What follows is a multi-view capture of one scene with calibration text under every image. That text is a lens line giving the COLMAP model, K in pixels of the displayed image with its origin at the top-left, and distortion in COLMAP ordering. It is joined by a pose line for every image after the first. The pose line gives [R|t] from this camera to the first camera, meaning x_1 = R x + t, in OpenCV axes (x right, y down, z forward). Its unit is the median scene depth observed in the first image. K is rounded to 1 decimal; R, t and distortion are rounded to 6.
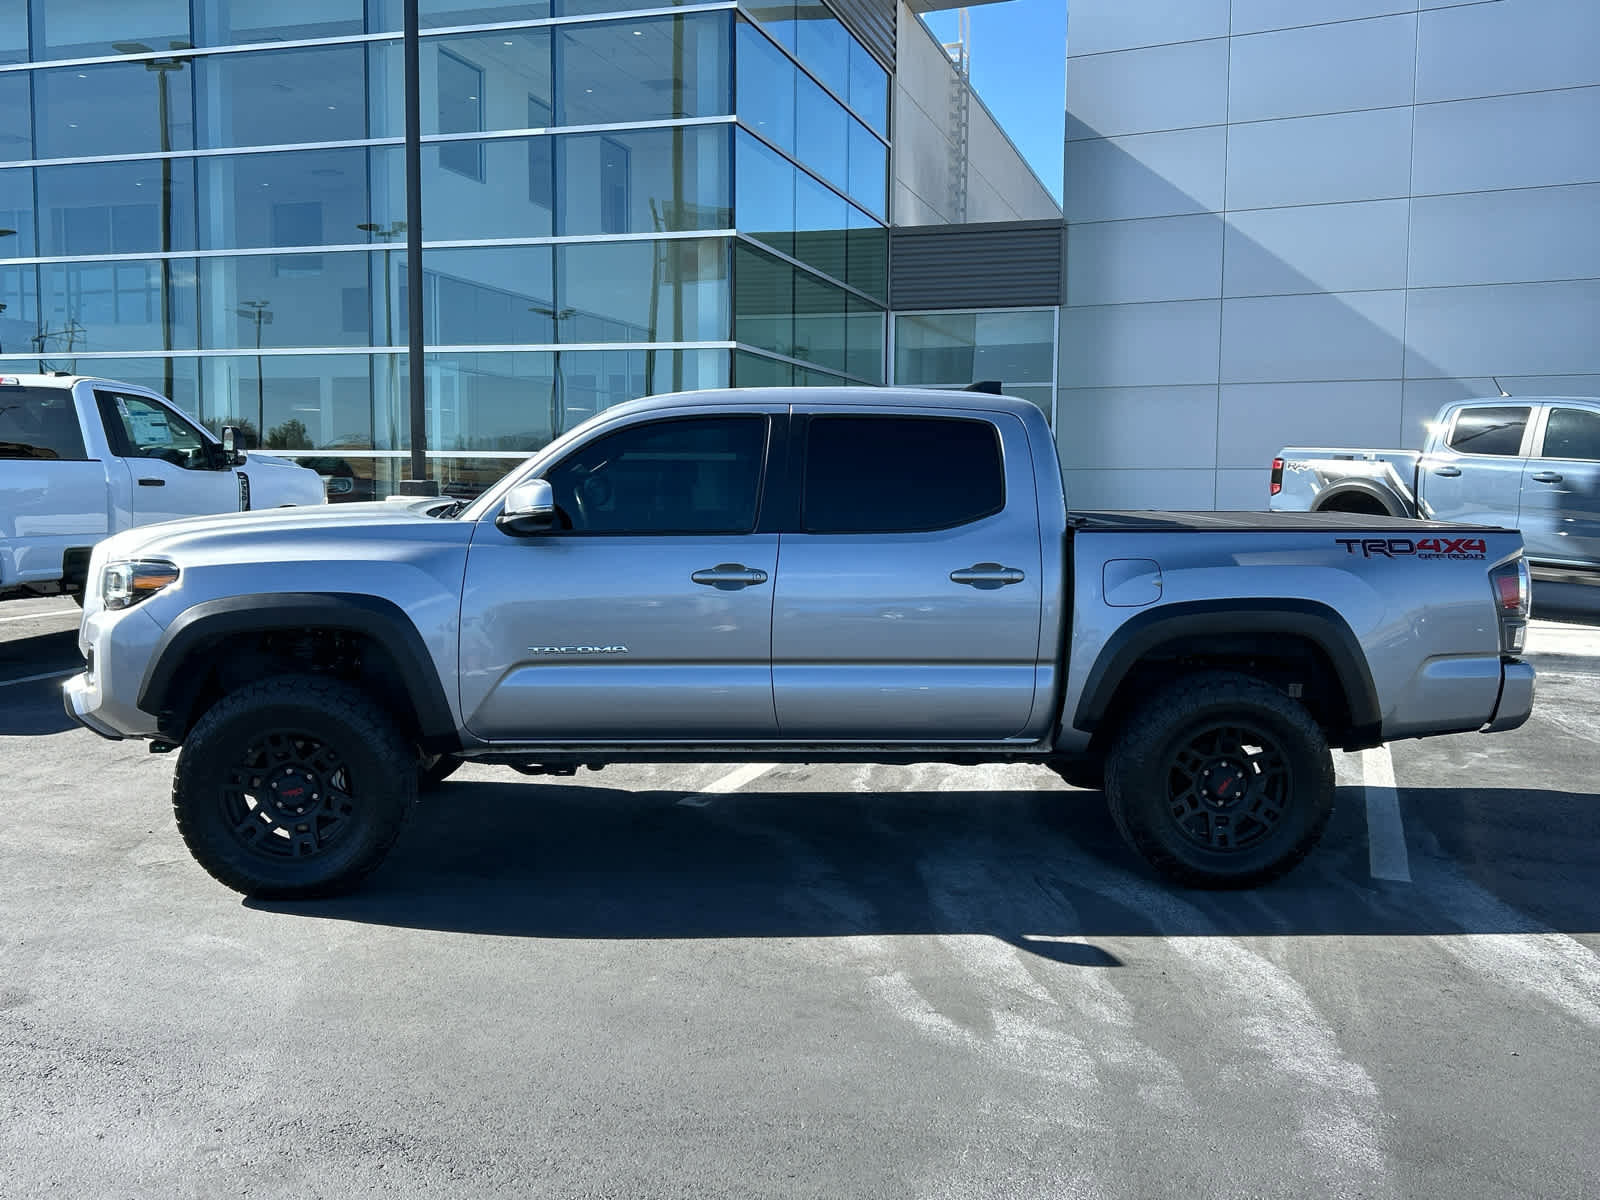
lens RADIAL K [[1486.8, 0, 803.5], [0, 1486.8, 618.6], [0, 0, 1]] dist [0.070923, -0.081939]
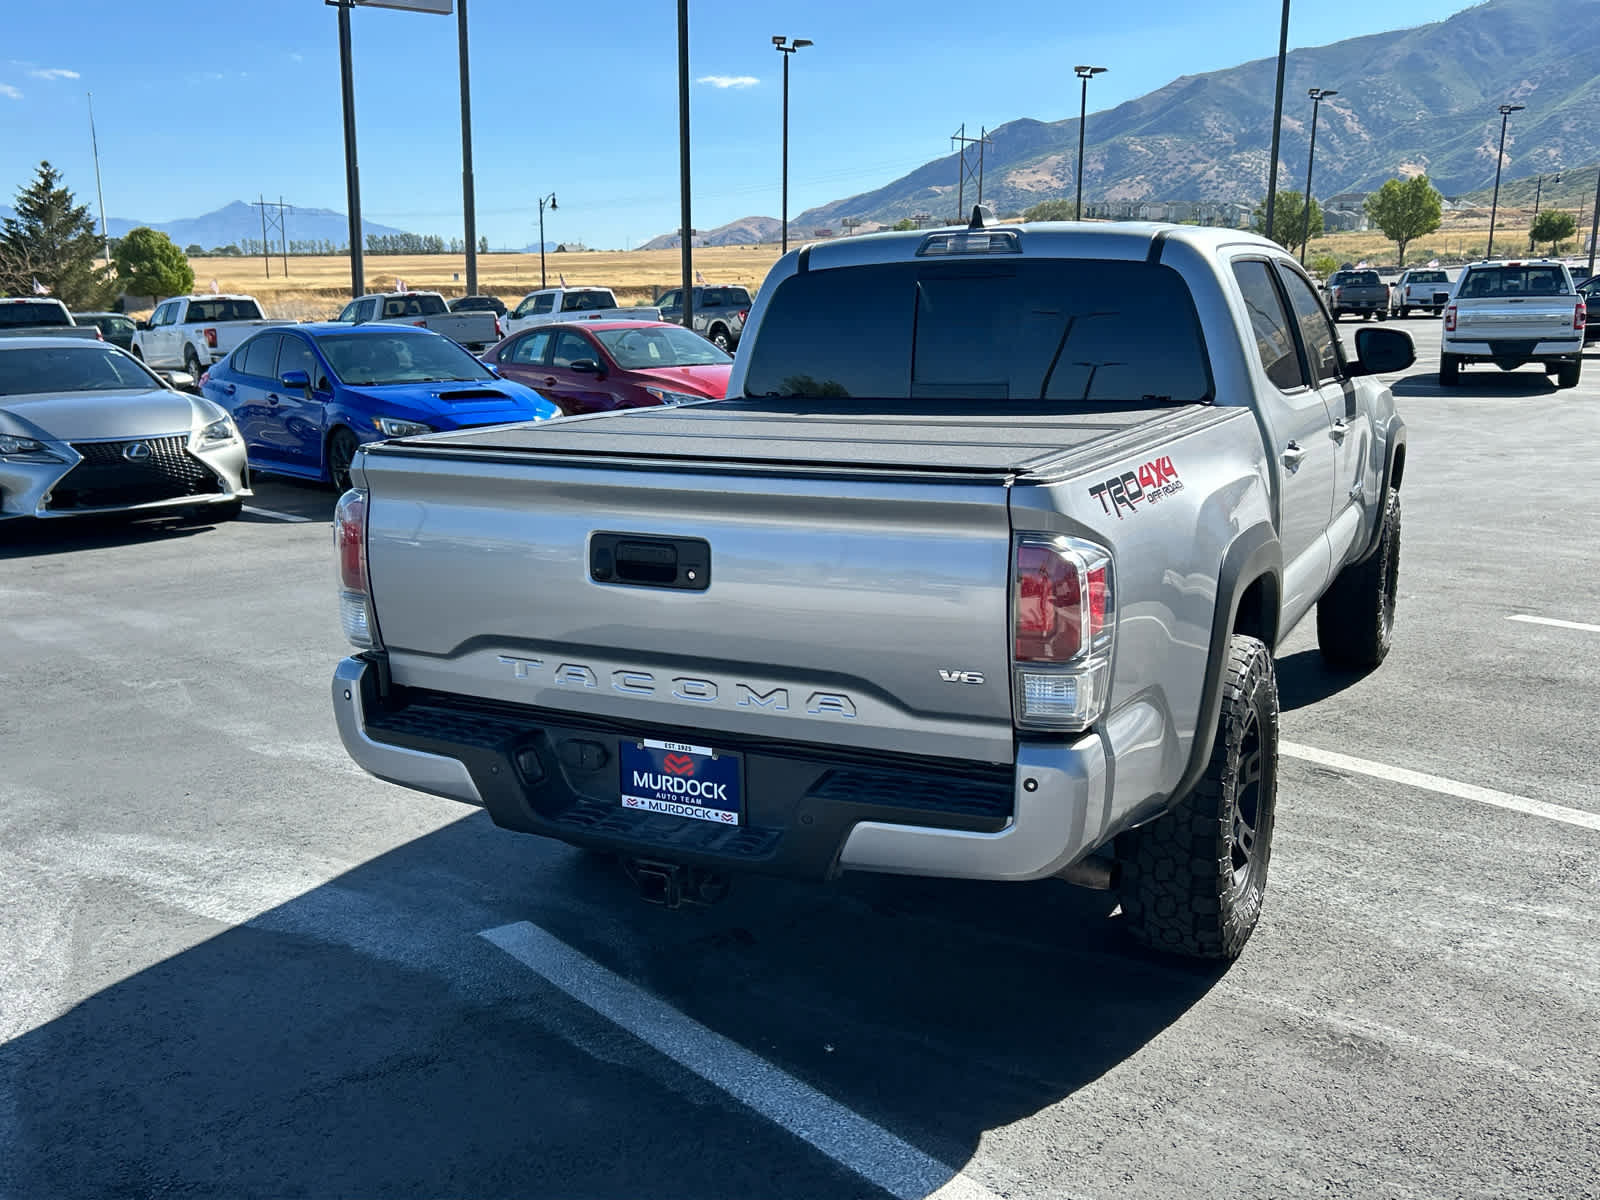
lens RADIAL K [[1488.3, 0, 802.9], [0, 1488.3, 593.5], [0, 0, 1]] dist [0.081741, -0.125877]
pose [[-0.505325, 0.164130, -0.847176, 0.952563], [-0.086979, 0.967058, 0.239237, -0.168711], [0.858534, 0.194579, -0.474403, 1.526664]]
